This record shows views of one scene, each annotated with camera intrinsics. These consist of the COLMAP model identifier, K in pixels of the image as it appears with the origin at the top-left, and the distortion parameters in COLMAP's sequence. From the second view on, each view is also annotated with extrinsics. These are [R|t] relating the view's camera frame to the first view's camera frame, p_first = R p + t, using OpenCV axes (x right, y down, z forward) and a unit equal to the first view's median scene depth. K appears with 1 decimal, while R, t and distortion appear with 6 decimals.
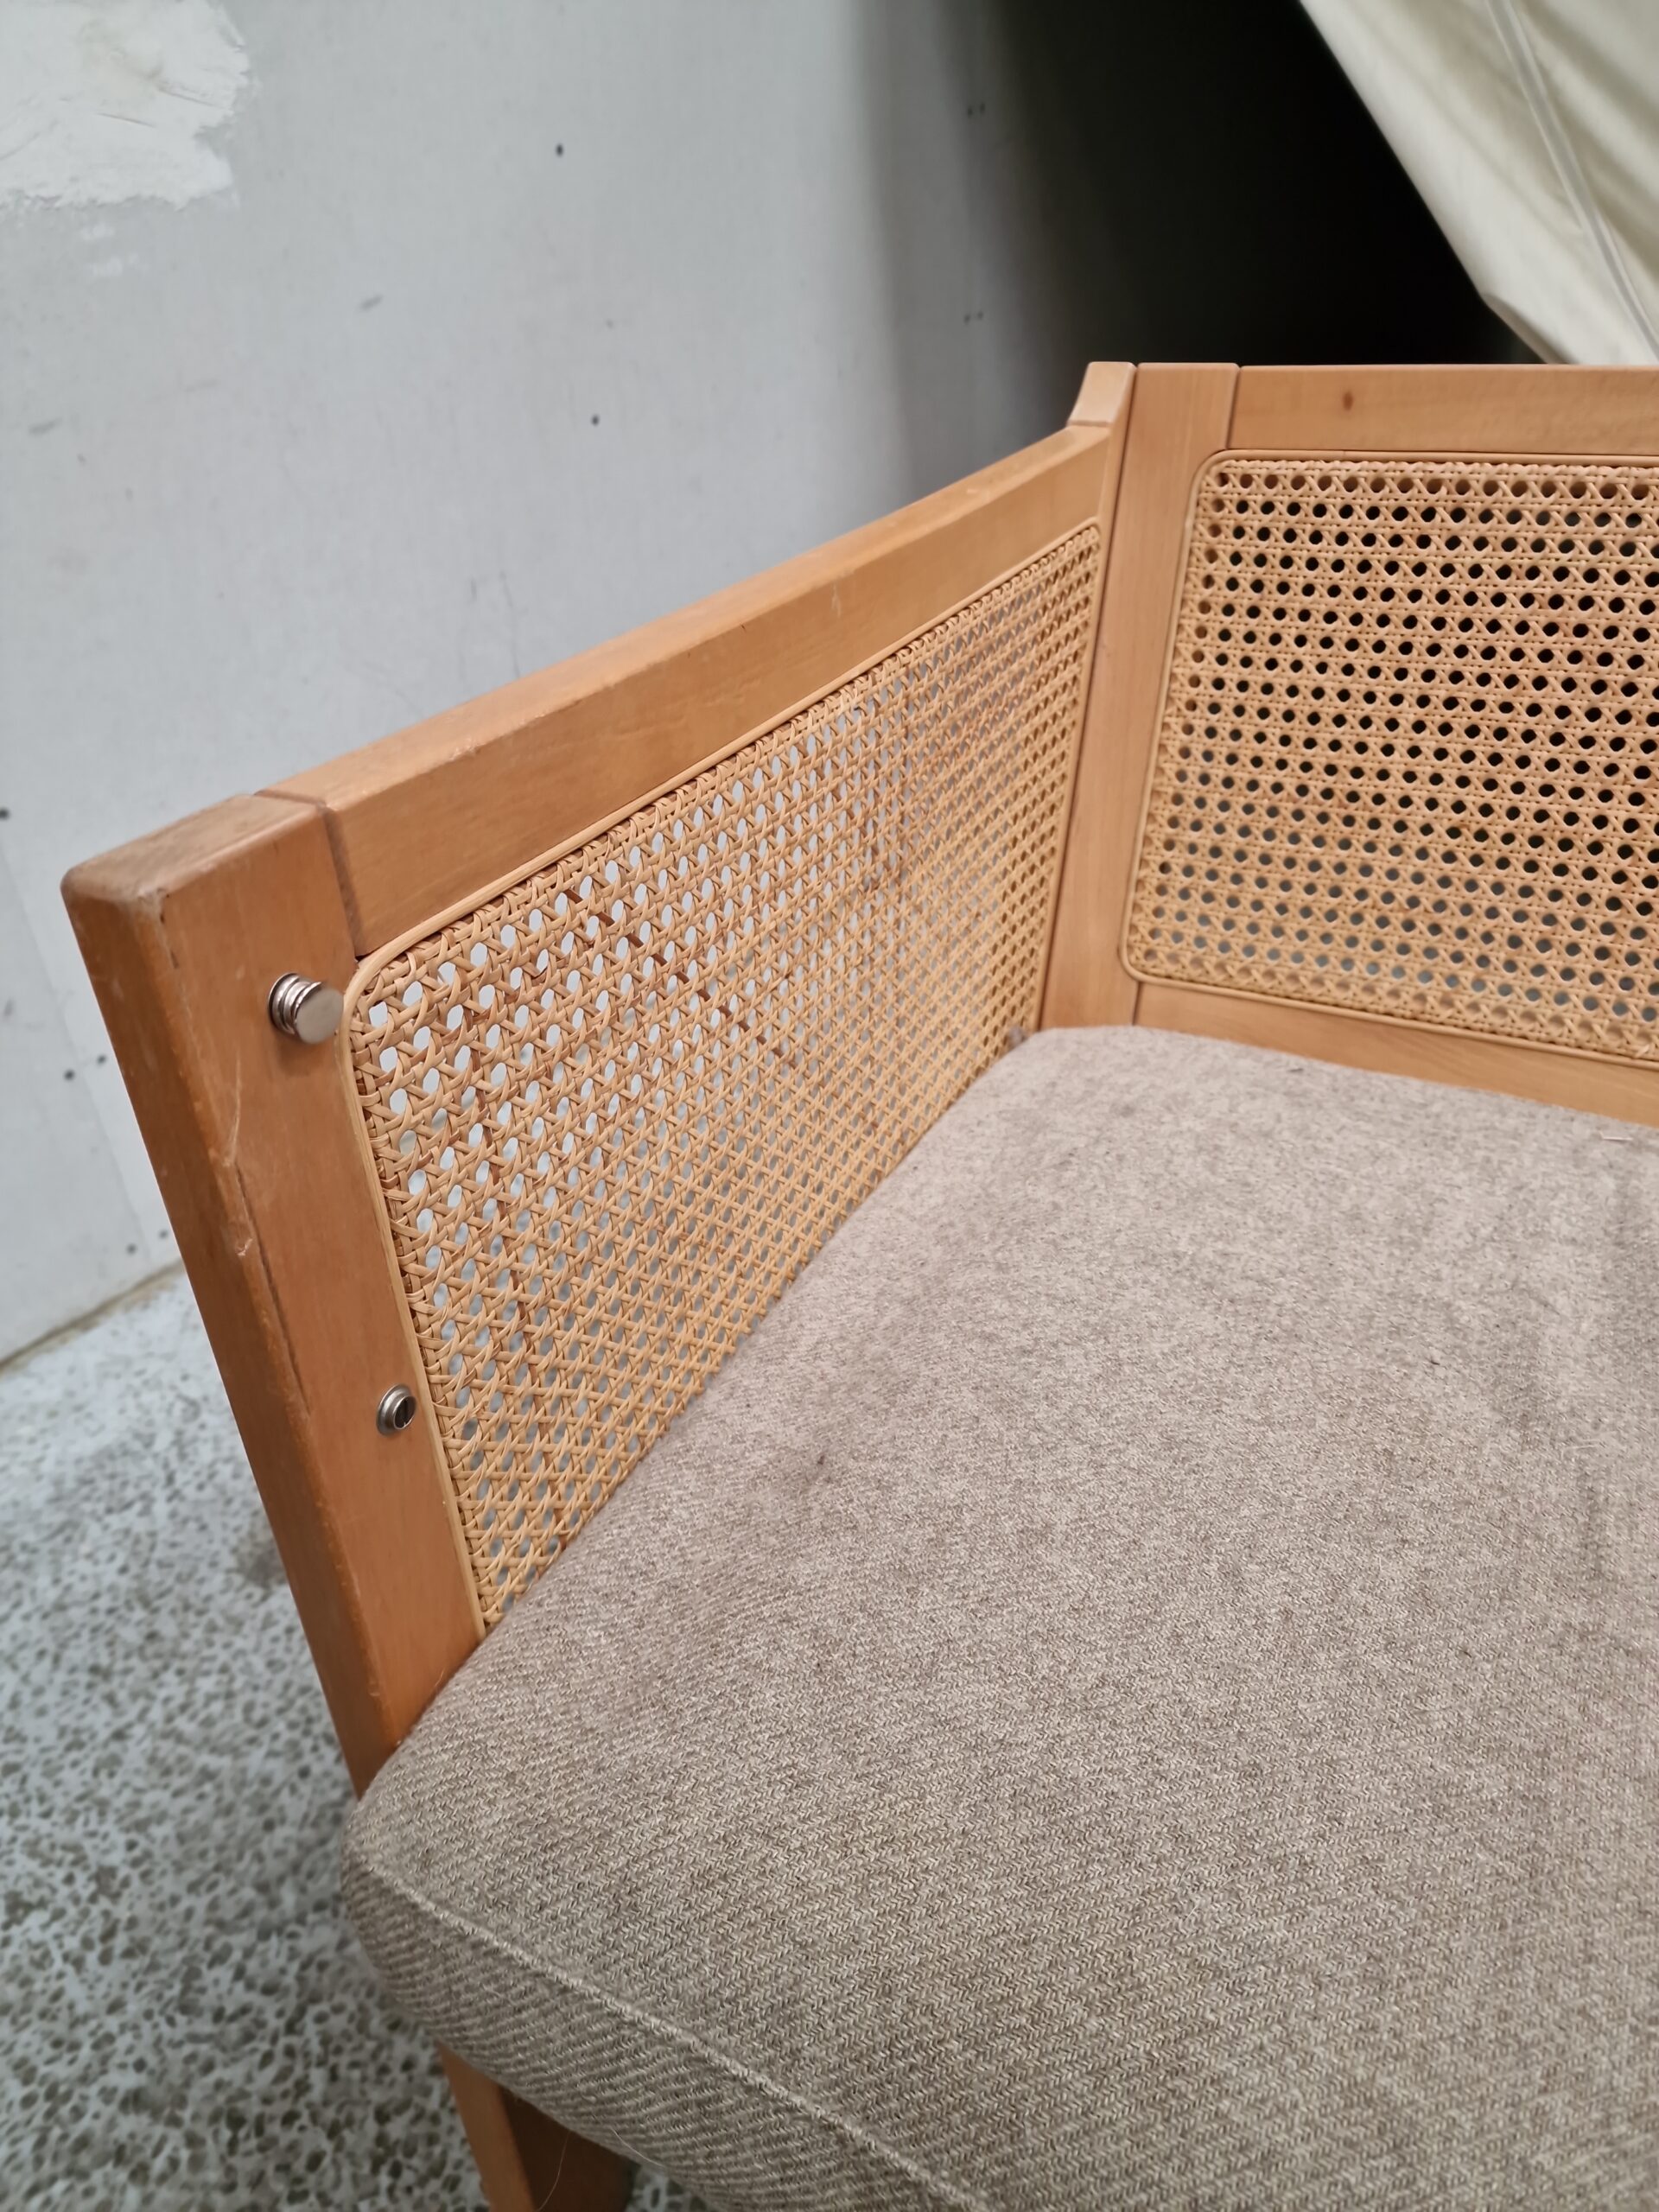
lens RADIAL K [[1463.5, 0, 829.5], [0, 1463.5, 1106.0], [0, 0, 1]] dist [0.106864, -0.085268]
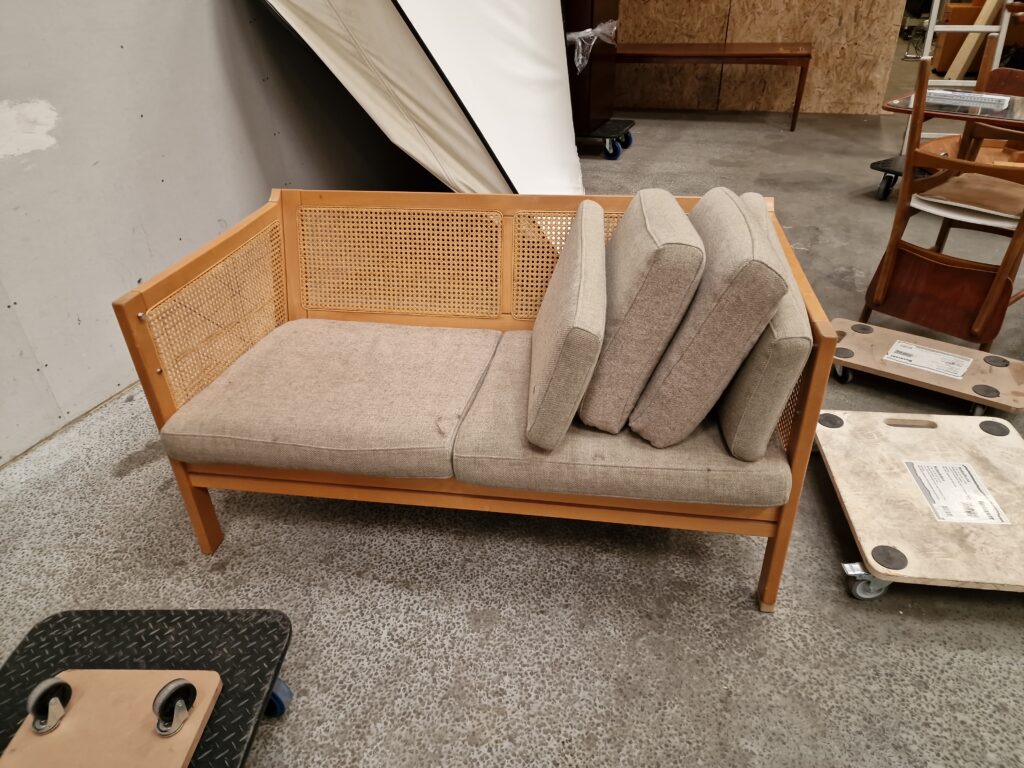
lens RADIAL K [[677.5, 0, 494.5], [0, 677.5, 377.6], [0, 0, 1]] dist [0.106864, -0.085268]
pose [[0.959417, -0.143998, 0.242455, 0.353808], [0.150187, 0.988632, -0.007137, 0.382407], [-0.238671, 0.043261, 0.970136, -2.061261]]
